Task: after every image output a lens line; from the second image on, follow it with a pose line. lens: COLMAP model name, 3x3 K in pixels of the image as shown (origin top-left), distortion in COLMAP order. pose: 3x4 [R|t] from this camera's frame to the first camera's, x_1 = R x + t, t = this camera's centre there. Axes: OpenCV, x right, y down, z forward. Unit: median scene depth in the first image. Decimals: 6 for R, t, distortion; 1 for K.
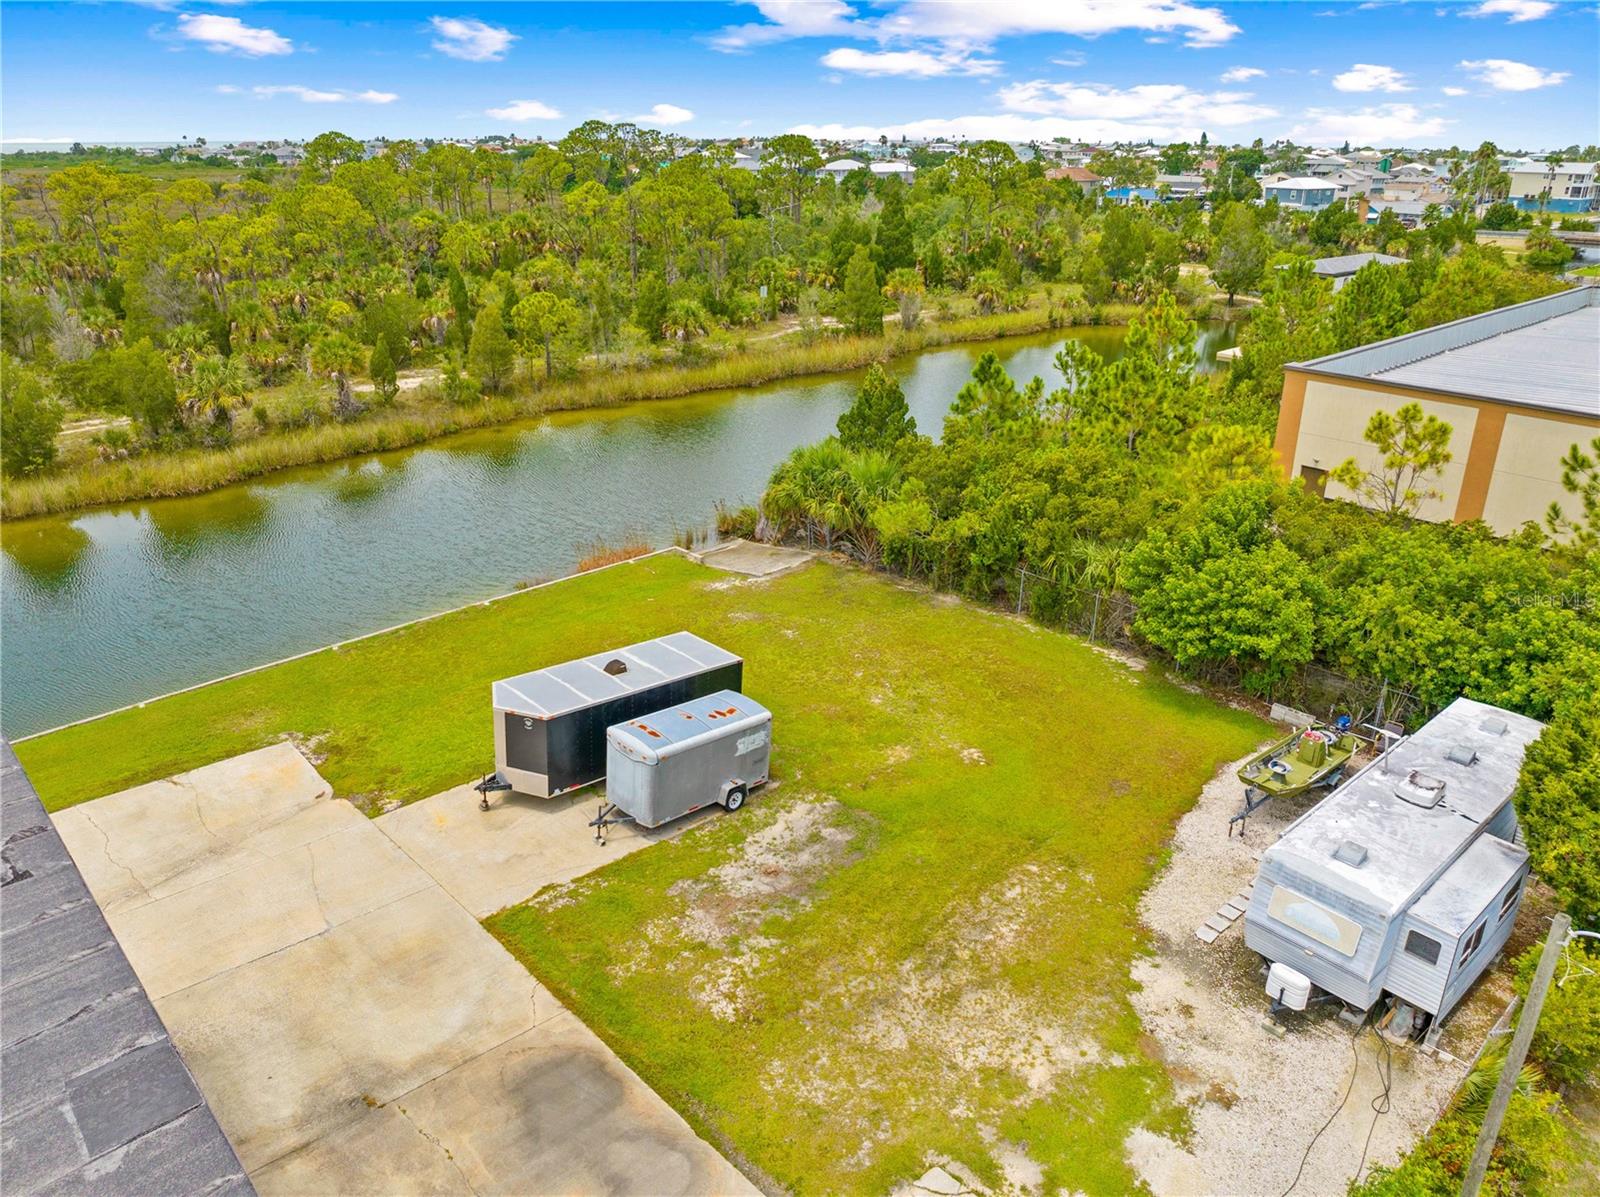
lens RADIAL K [[1127.4, 0, 800.0], [0, 1127.4, 598.5], [0, 0, 1]] dist [-0.042433, 0.001040]
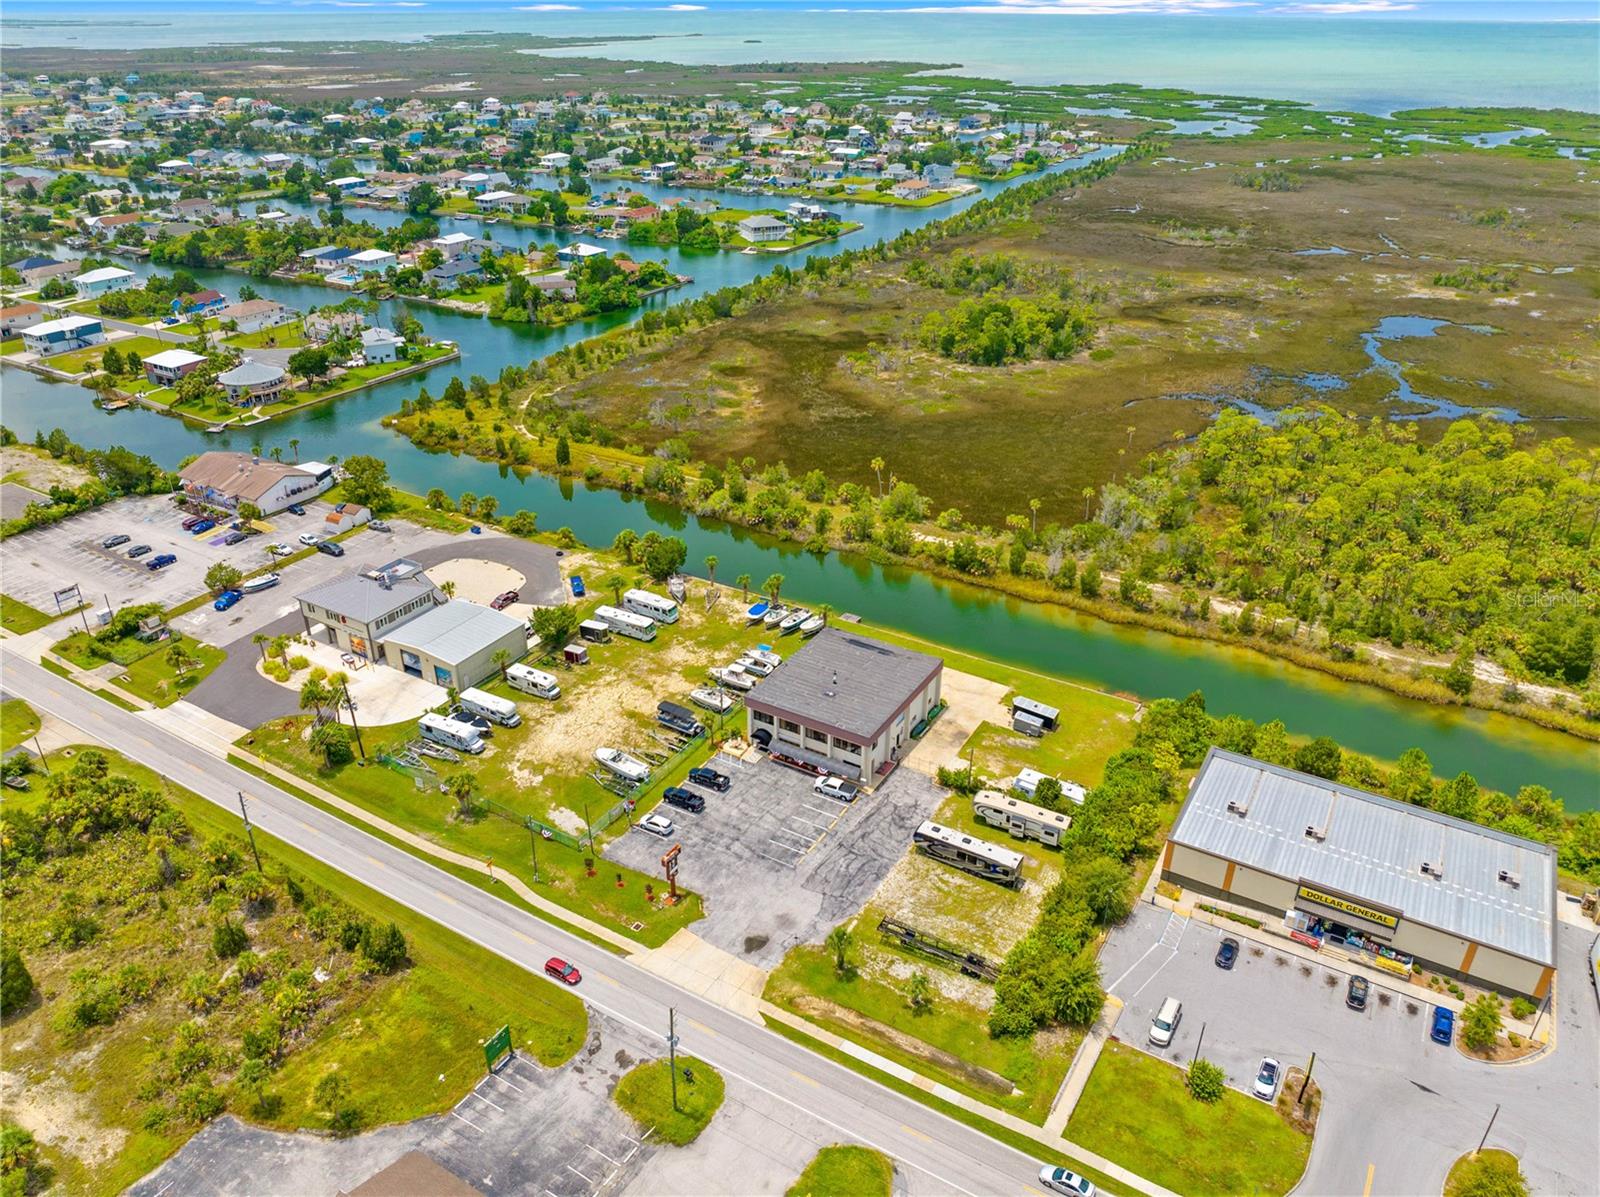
lens RADIAL K [[1140.4, 0, 795.9], [0, 1140.4, 589.5], [0, 0, 1]] dist [-0.034319, -0.008535]
pose [[0.274274, 0.440097, -0.855037, 2.195473], [-0.366960, 0.869751, 0.329959, -1.003757], [0.888884, 0.223266, 0.400048, -1.317517]]
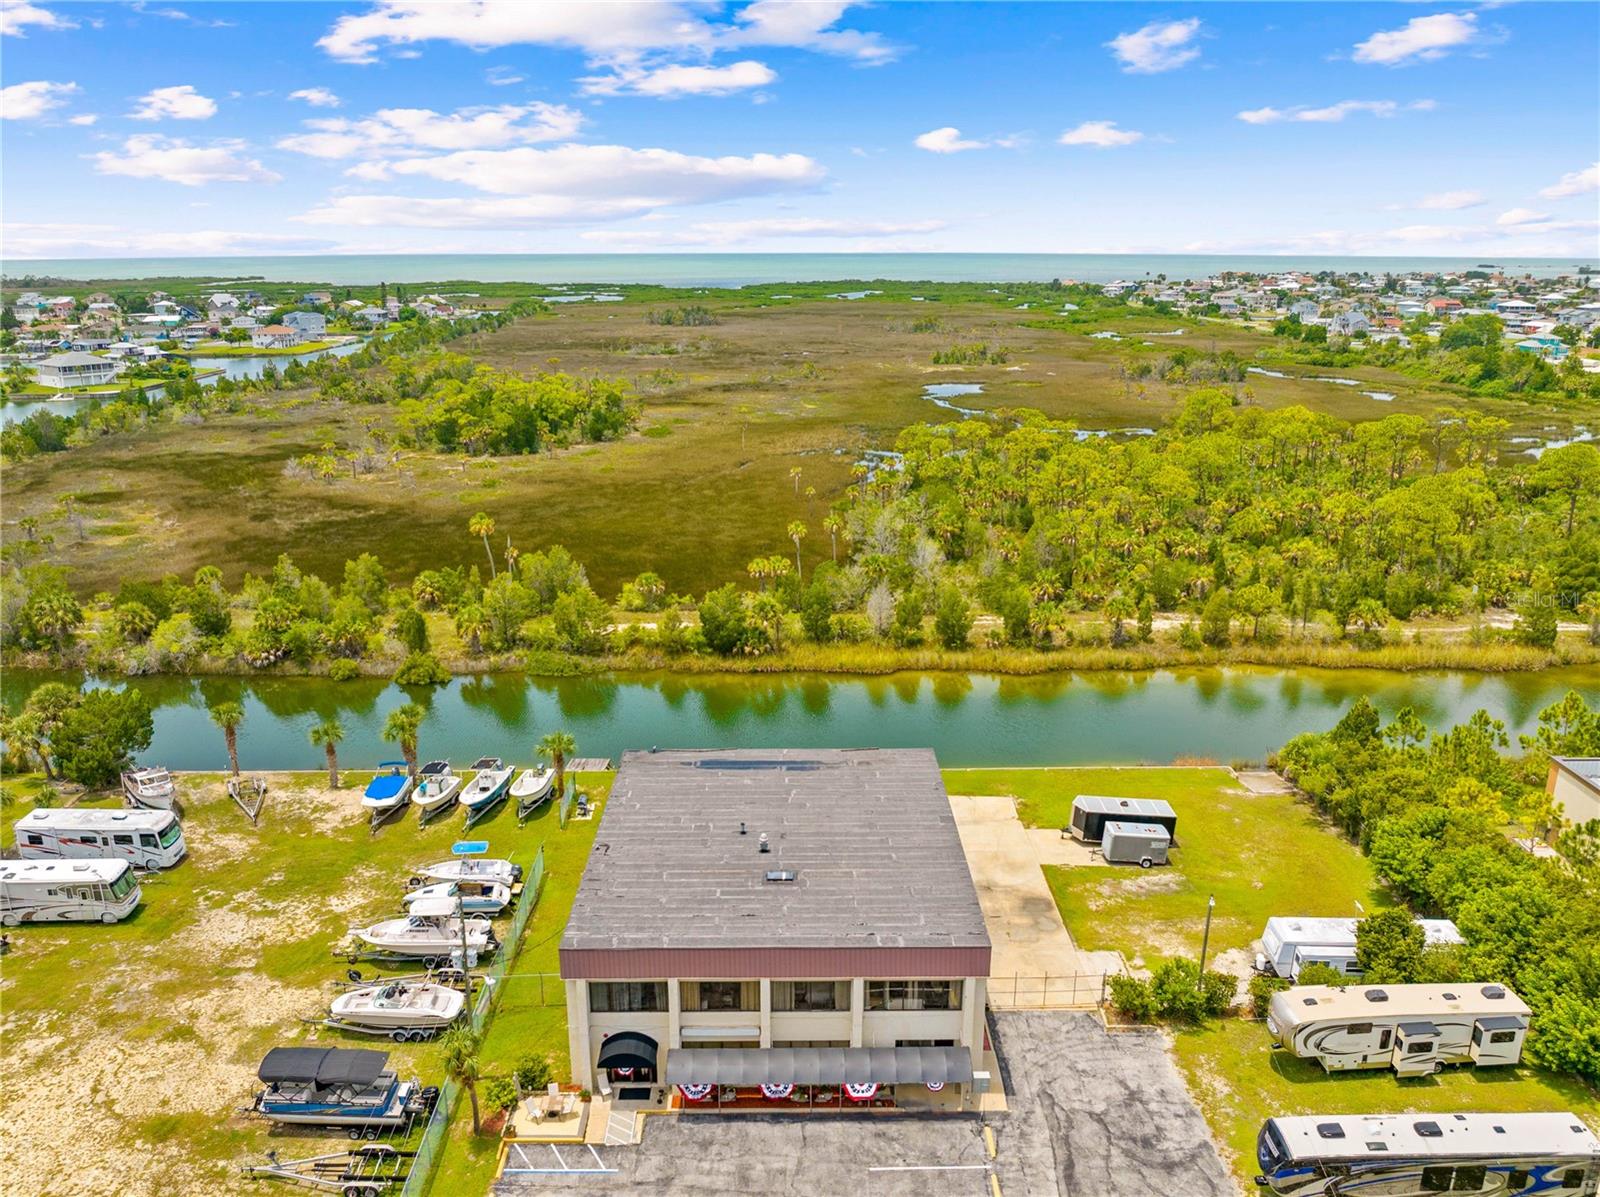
lens RADIAL K [[1245.3, 0, 796.8], [0, 1245.3, 627.1], [0, 0, 1]] dist [-0.035207, -0.007665]
pose [[0.733844, 0.192525, -0.651466, 0.571500], [-0.254199, 0.967152, -0.000524, -0.074643], [0.629965, 0.165986, 0.758678, -0.917582]]
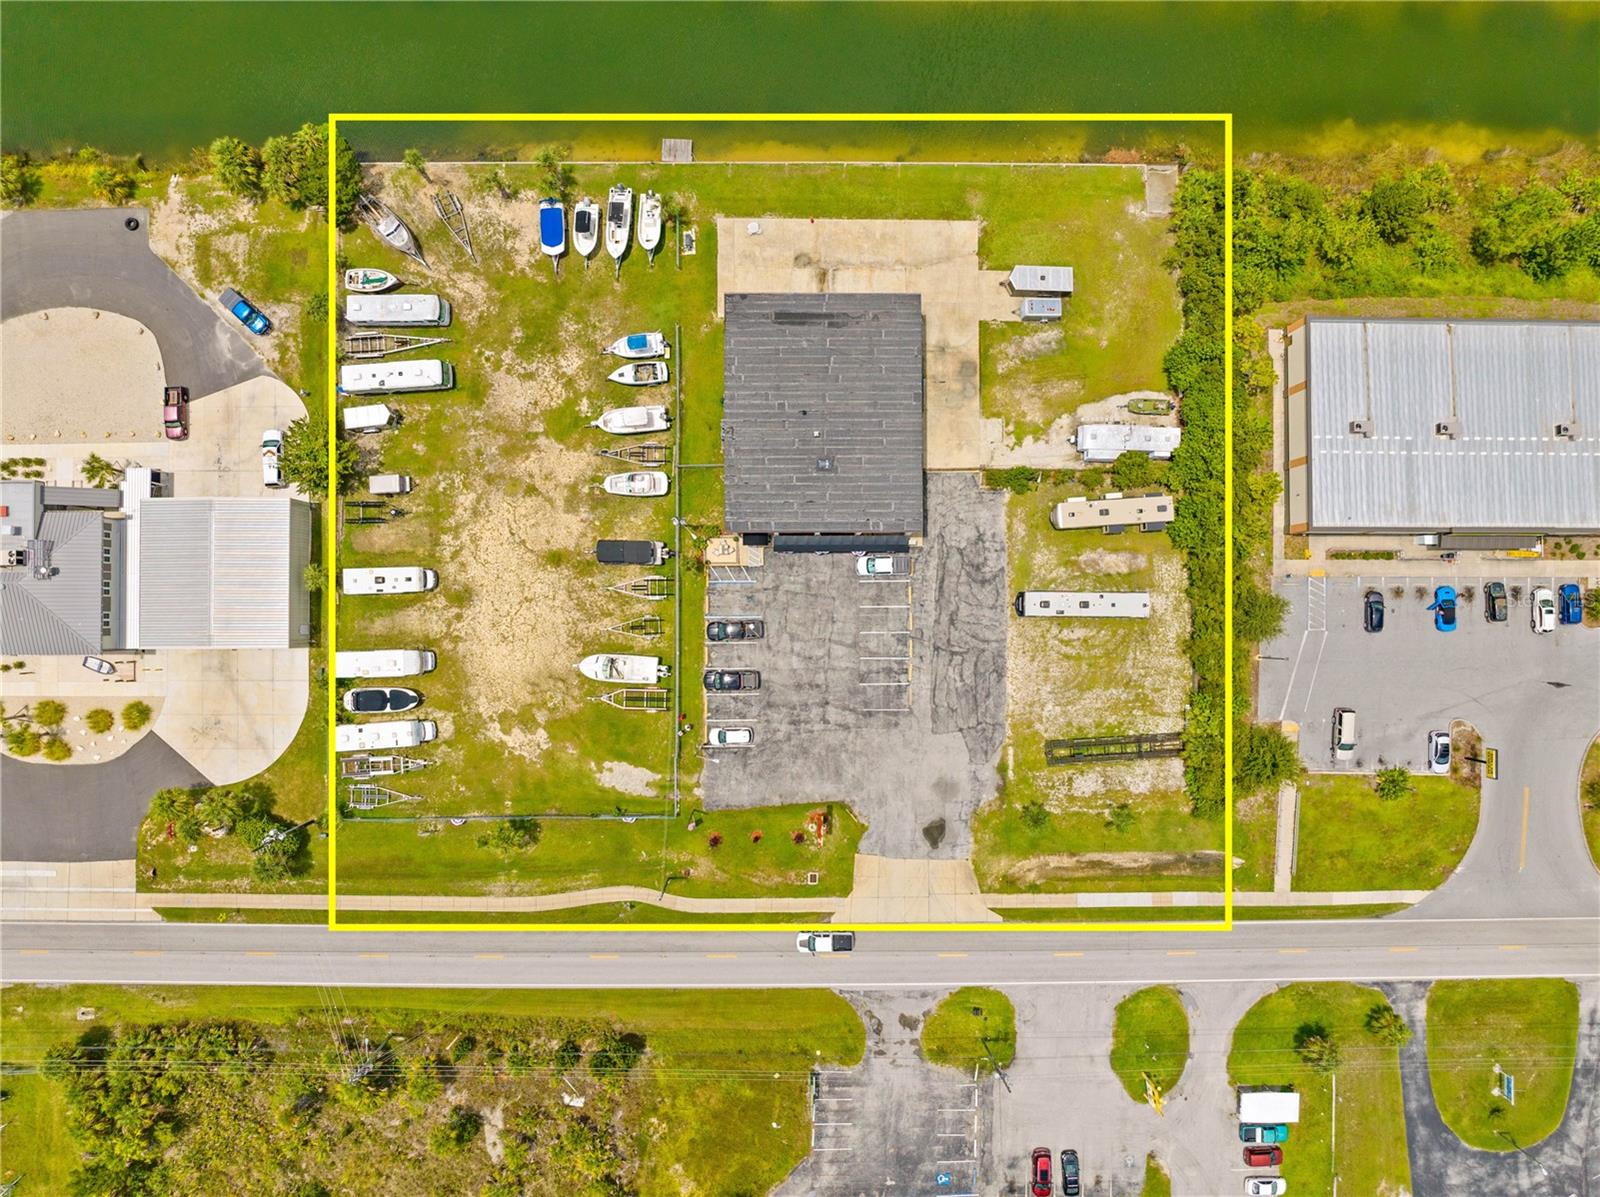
lens RADIAL K [[1123.2, 0, 800.0], [0, 1123.2, 598.5], [0, 0, 1]] dist [-0.035194, -0.003857]
pose [[0.729971, 0.683453, -0.005925, 0.005375], [-0.269051, 0.295310, 0.916735, -1.624105], [0.628295, -0.667596, 0.399452, -1.023582]]
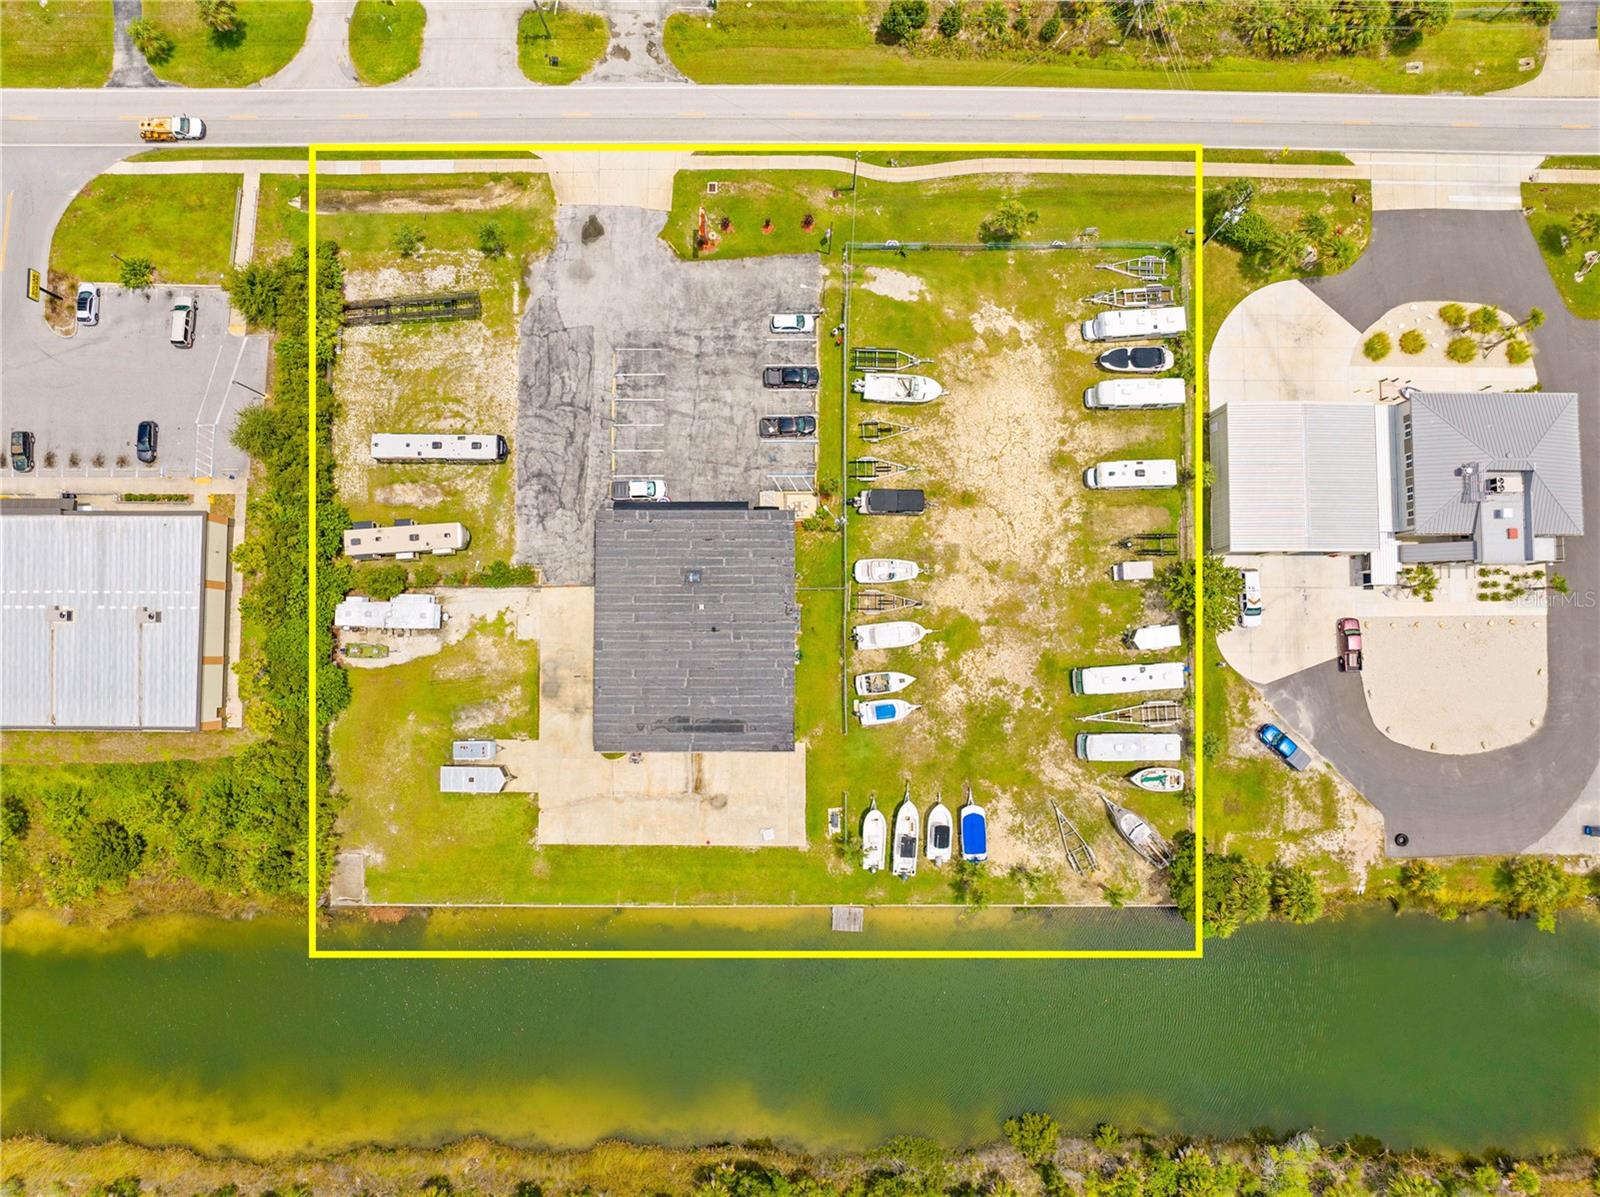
lens RADIAL K [[1140.4, 0, 795.9], [0, 1140.4, 589.5], [0, 0, 1]] dist [-0.034319, -0.008535]
pose [[-0.728365, -0.684436, 0.032131, -0.354303], [0.253221, -0.225307, 0.940806, -1.731008], [-0.636682, 0.693386, 0.337419, -0.814723]]
